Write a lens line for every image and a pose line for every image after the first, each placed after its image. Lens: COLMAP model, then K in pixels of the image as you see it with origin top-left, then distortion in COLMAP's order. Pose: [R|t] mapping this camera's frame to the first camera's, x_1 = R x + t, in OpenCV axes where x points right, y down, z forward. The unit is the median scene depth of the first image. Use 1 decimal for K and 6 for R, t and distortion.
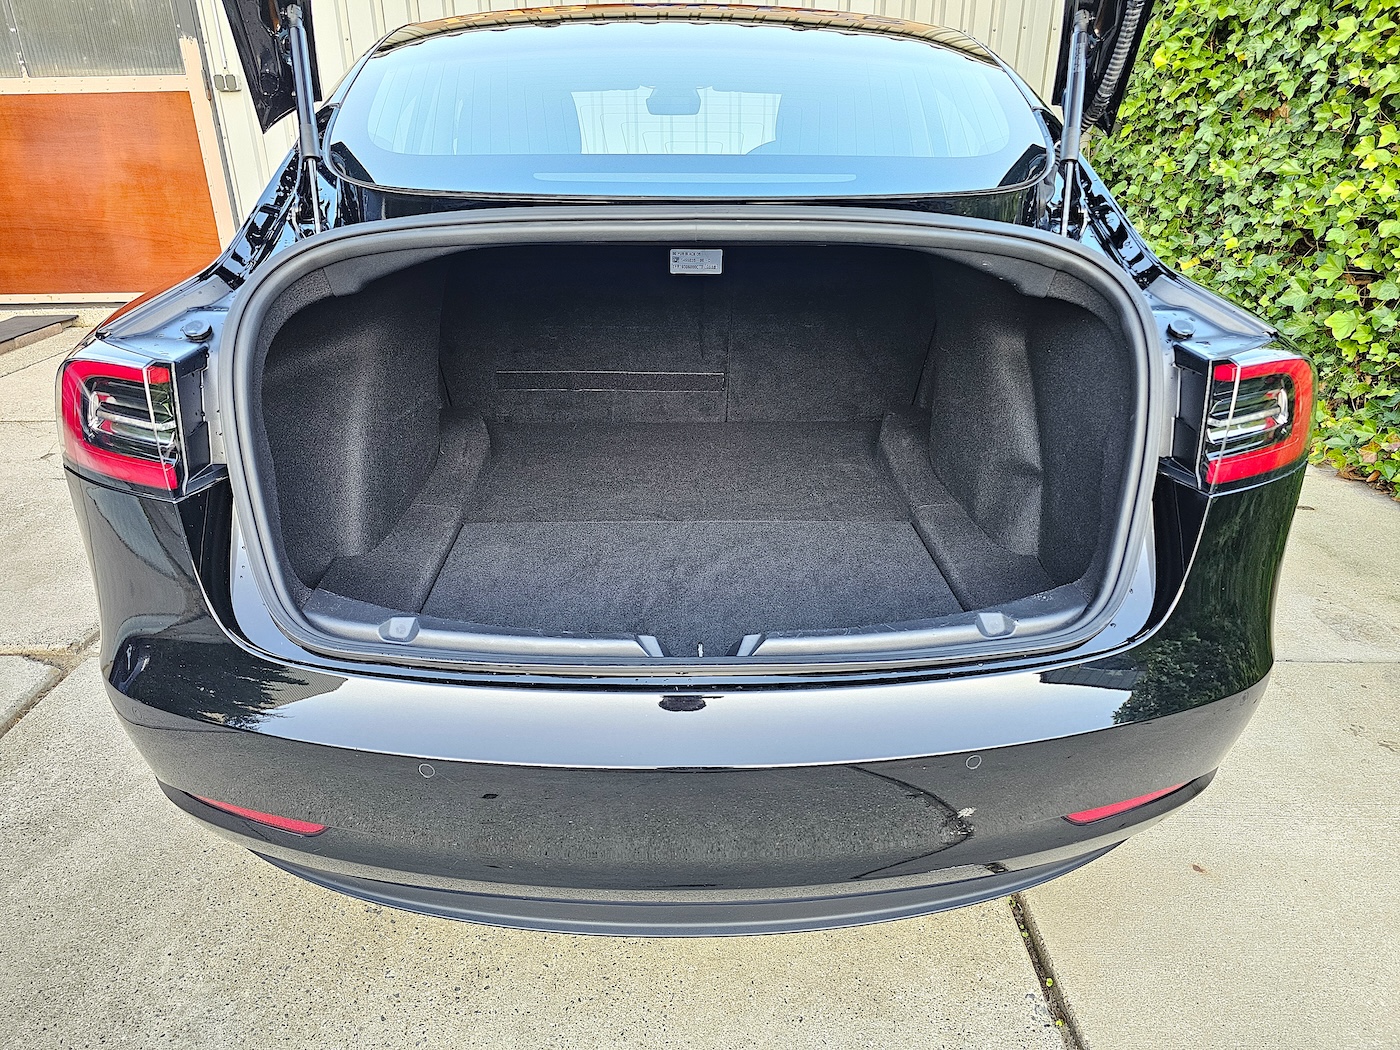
lens RADIAL K [[938.6, 0, 695.5], [0, 938.6, 521.9], [0, 0, 1]] dist [0.035428, -0.031761]
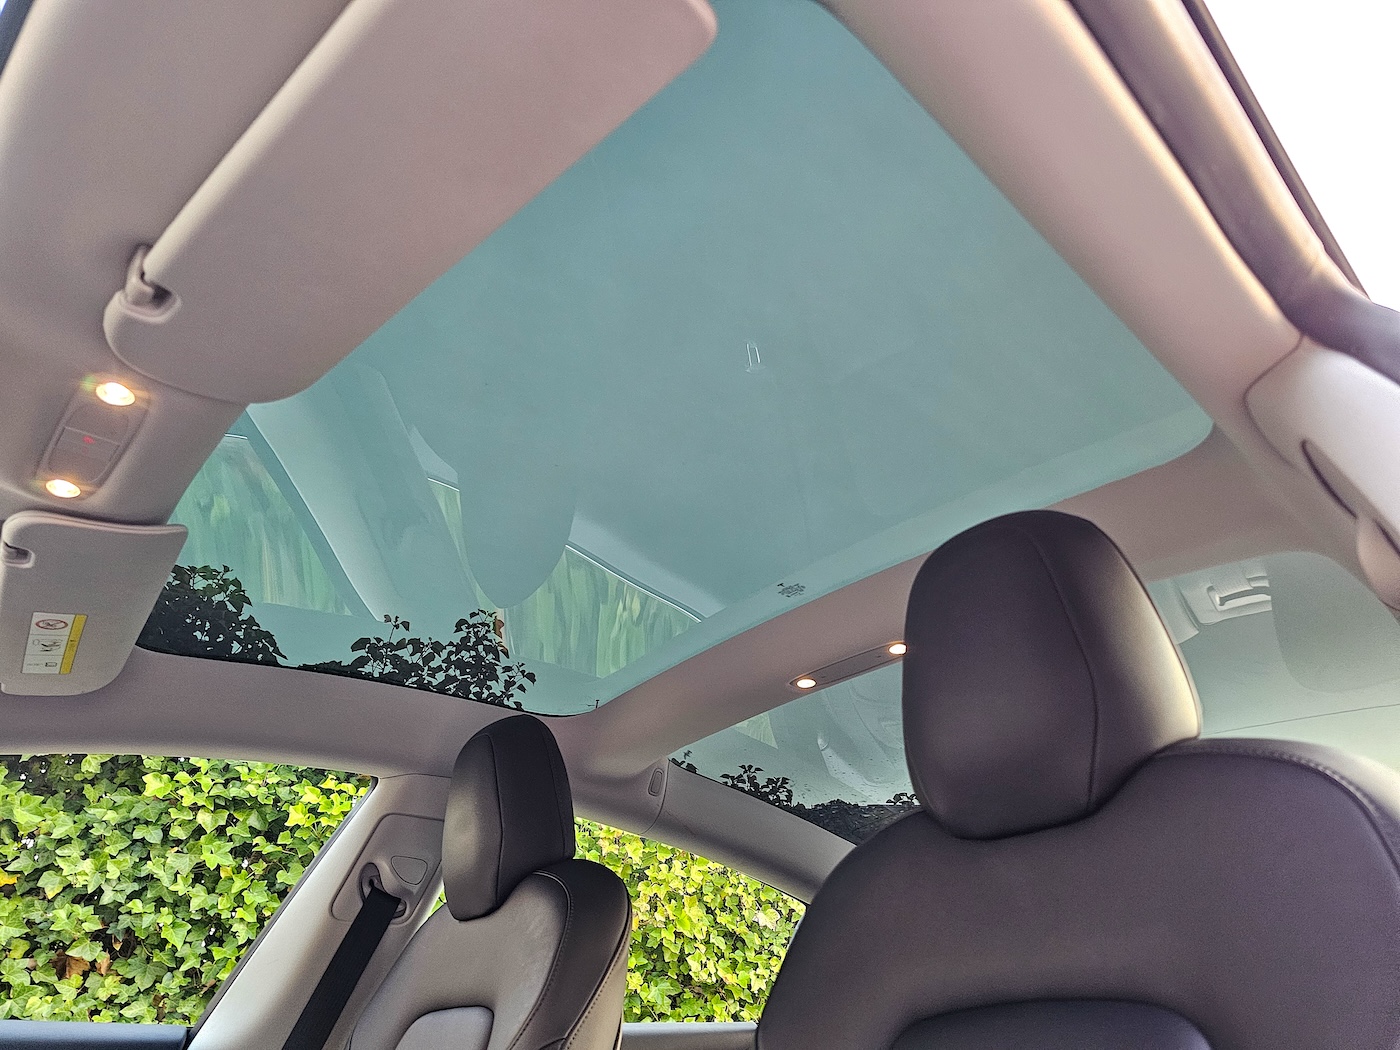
lens RADIAL K [[935.3, 0, 702.9], [0, 935.3, 524.5], [0, 0, 1]] dist [0.040854, -0.036499]
pose [[-0.235257, 0.501259, 0.832703, -0.287619], [0.353474, 0.842207, -0.407116, -0.262585], [-0.905379, 0.198562, -0.375317, 0.803431]]
